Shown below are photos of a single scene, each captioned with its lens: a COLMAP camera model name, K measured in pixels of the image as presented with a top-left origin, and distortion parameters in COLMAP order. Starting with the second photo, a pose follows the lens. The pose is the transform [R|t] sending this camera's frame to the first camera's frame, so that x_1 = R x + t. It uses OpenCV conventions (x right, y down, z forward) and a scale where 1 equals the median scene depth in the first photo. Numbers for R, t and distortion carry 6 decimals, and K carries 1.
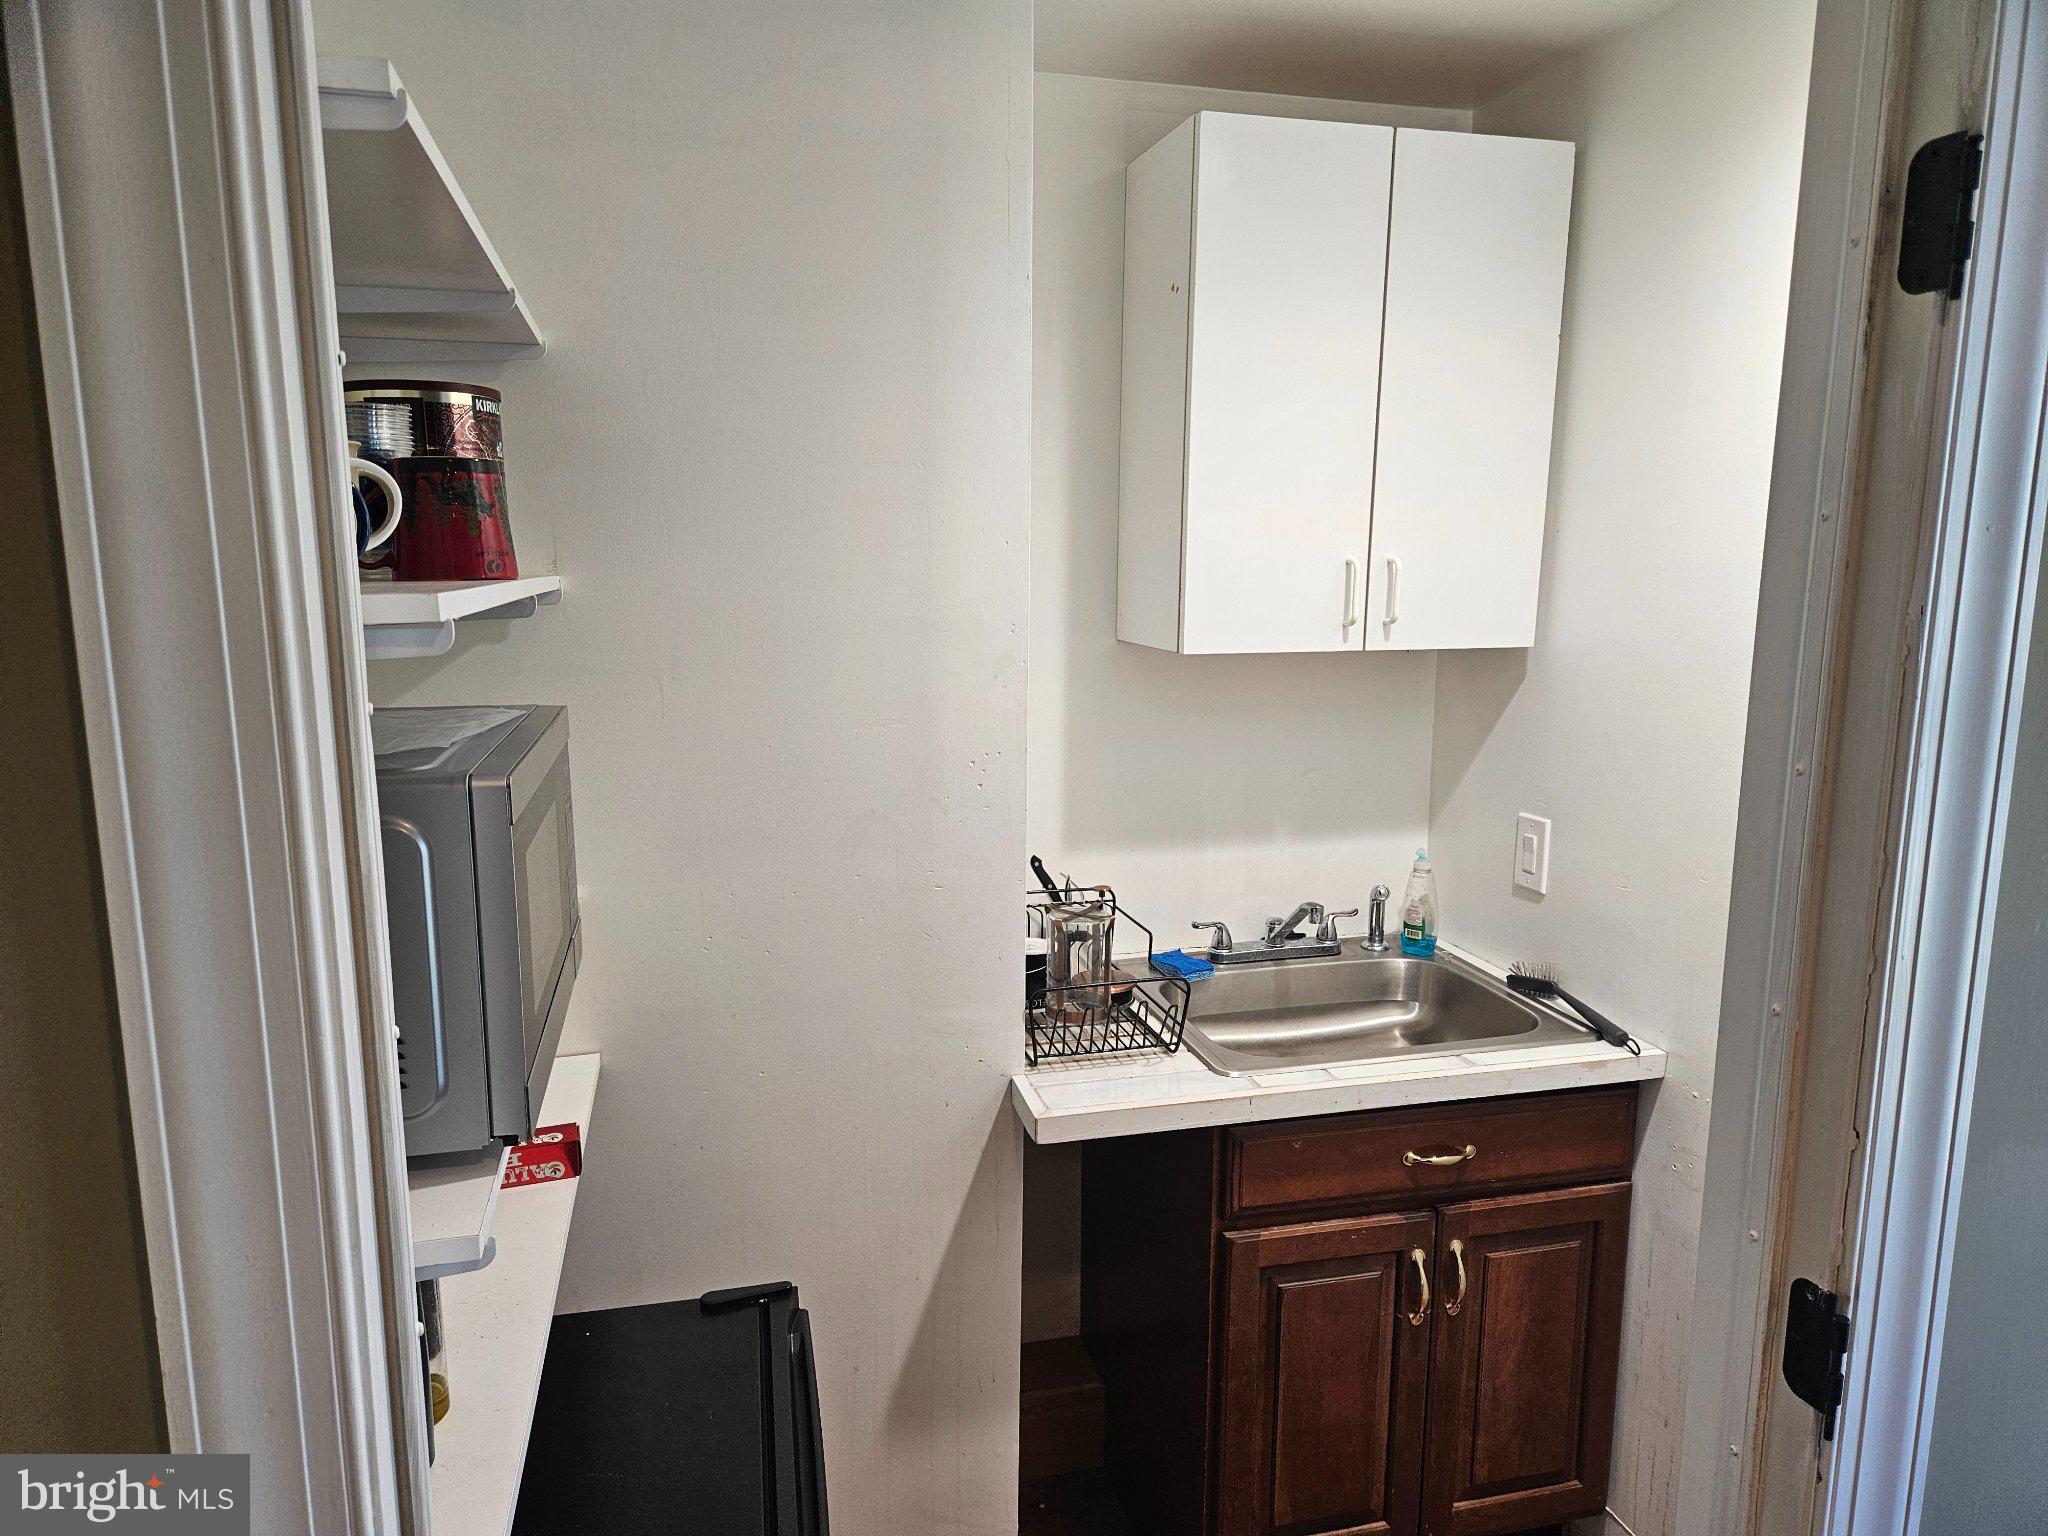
lens RADIAL K [[1355.6, 0, 1030.9], [0, 1355.6, 779.4], [0, 0, 1]] dist [0.075960, -0.067103]
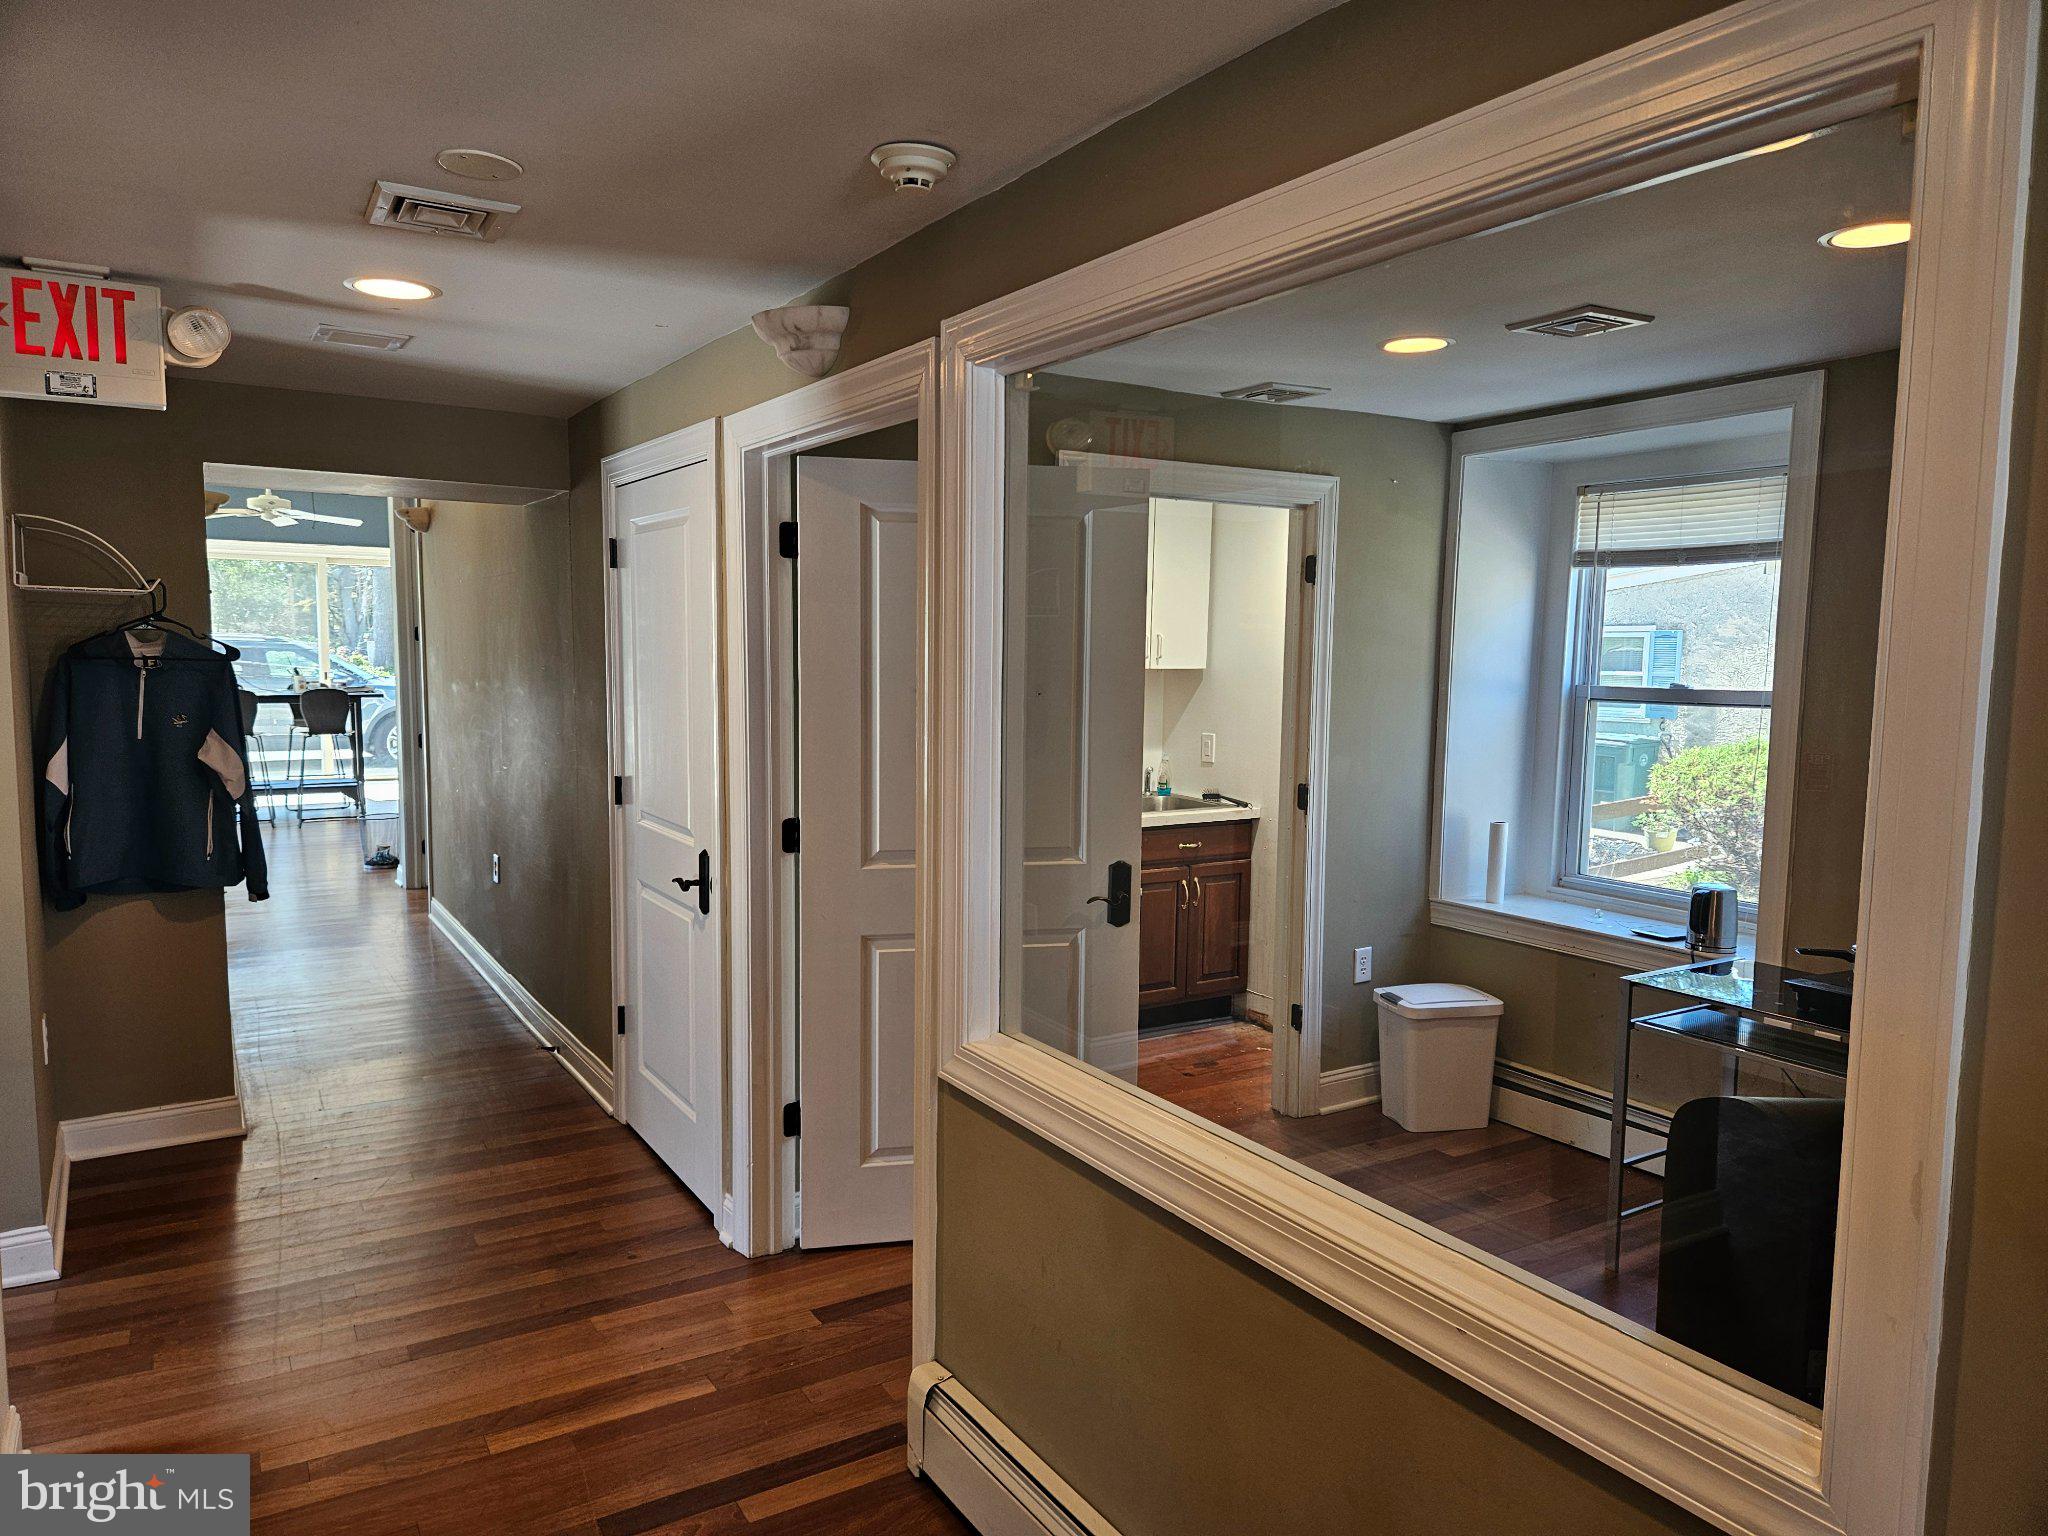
lens RADIAL K [[1355.6, 0, 1017.0], [0, 1355.6, 766.2], [0, 0, 1]] dist [0.075960, -0.067103]
pose [[0.955772, -0.017979, 0.293559, -0.825039], [0.038886, 0.997092, -0.065541, 0.272834], [-0.291527, 0.074058, 0.953691, -1.505944]]
